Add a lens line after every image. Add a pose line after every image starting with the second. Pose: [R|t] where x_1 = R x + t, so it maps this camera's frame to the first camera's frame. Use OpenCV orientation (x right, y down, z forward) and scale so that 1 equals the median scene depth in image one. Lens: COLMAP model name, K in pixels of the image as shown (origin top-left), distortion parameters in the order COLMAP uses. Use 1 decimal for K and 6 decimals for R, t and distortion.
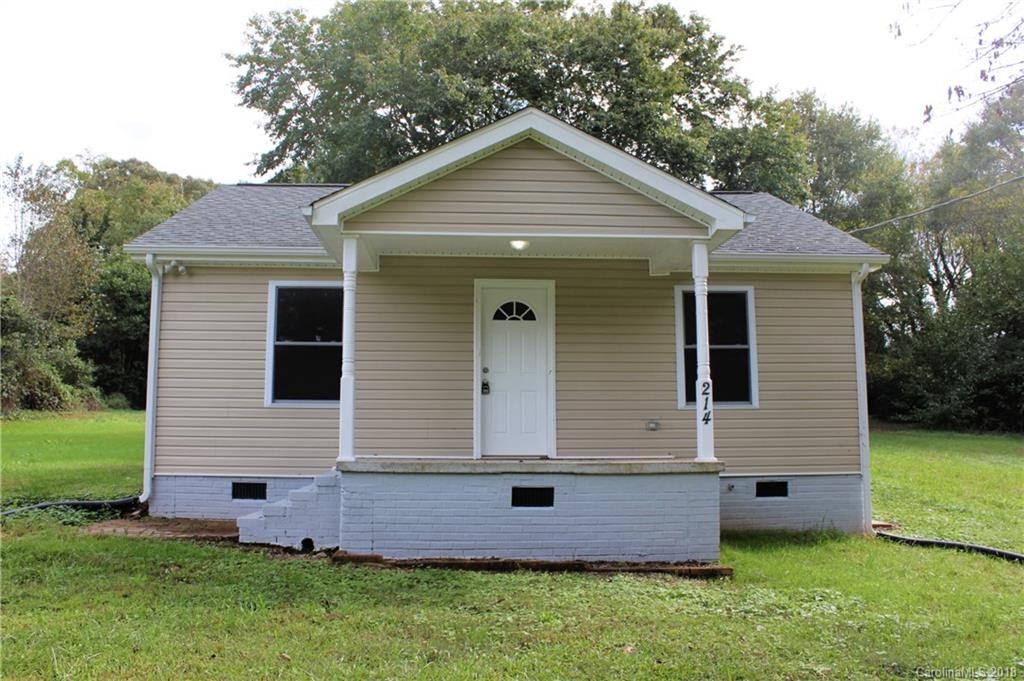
lens RADIAL K [[866.1, 0, 506.9], [0, 866.1, 340.3], [0, 0, 1]] dist [-0.108158, 0.051502]
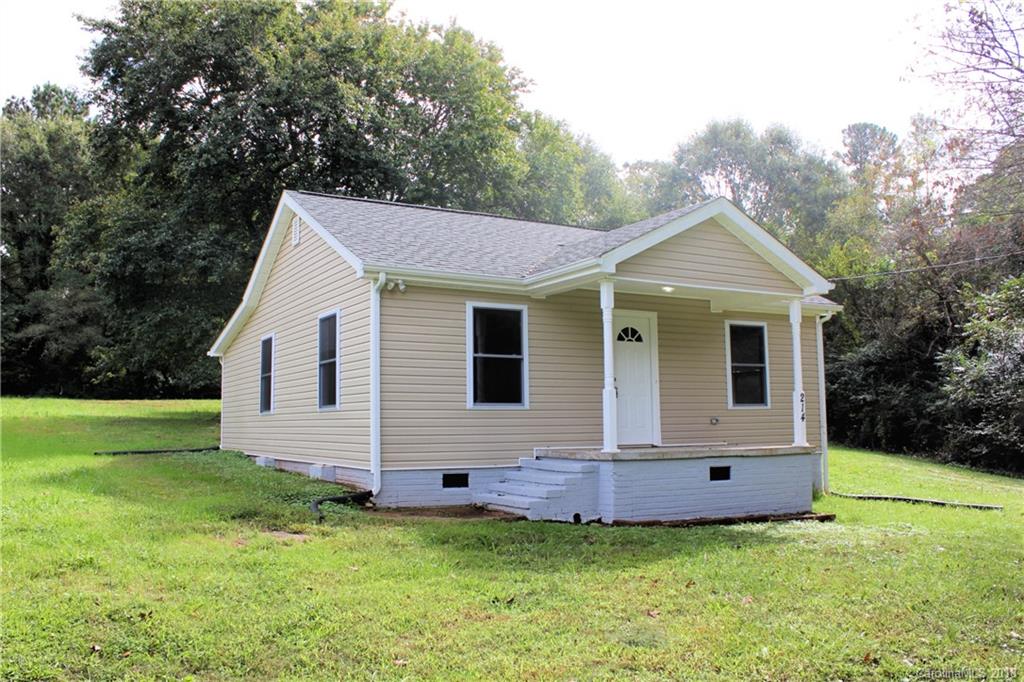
lens RADIAL K [[866.1, 0, 514.5], [0, 866.1, 342.3], [0, 0, 1]] dist [-0.108158, 0.051502]
pose [[0.893681, 0.033356, 0.447461, -0.745987], [-0.042707, 0.999029, 0.010822, -0.029037], [-0.446665, -0.028781, 0.894238, -0.089021]]
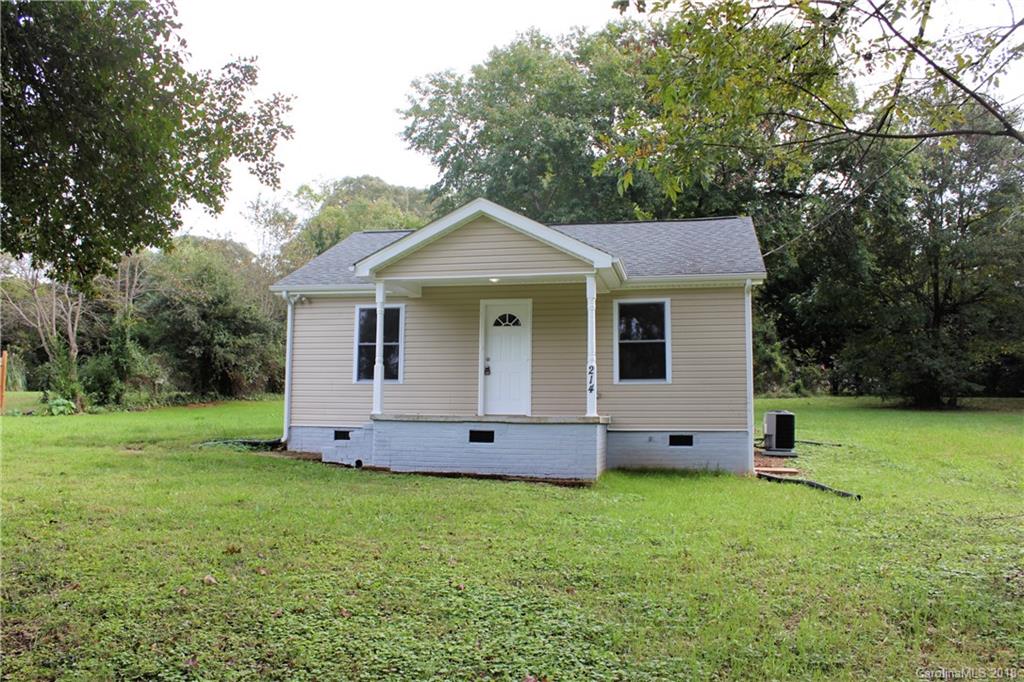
lens RADIAL K [[866.1, 0, 512.8], [0, 866.1, 341.1], [0, 0, 1]] dist [-0.108158, 0.051502]
pose [[0.961737, -0.017316, -0.273426, 0.440897], [0.021835, 0.999671, 0.013492, -0.017396], [0.273102, -0.018946, 0.961798, -0.461560]]
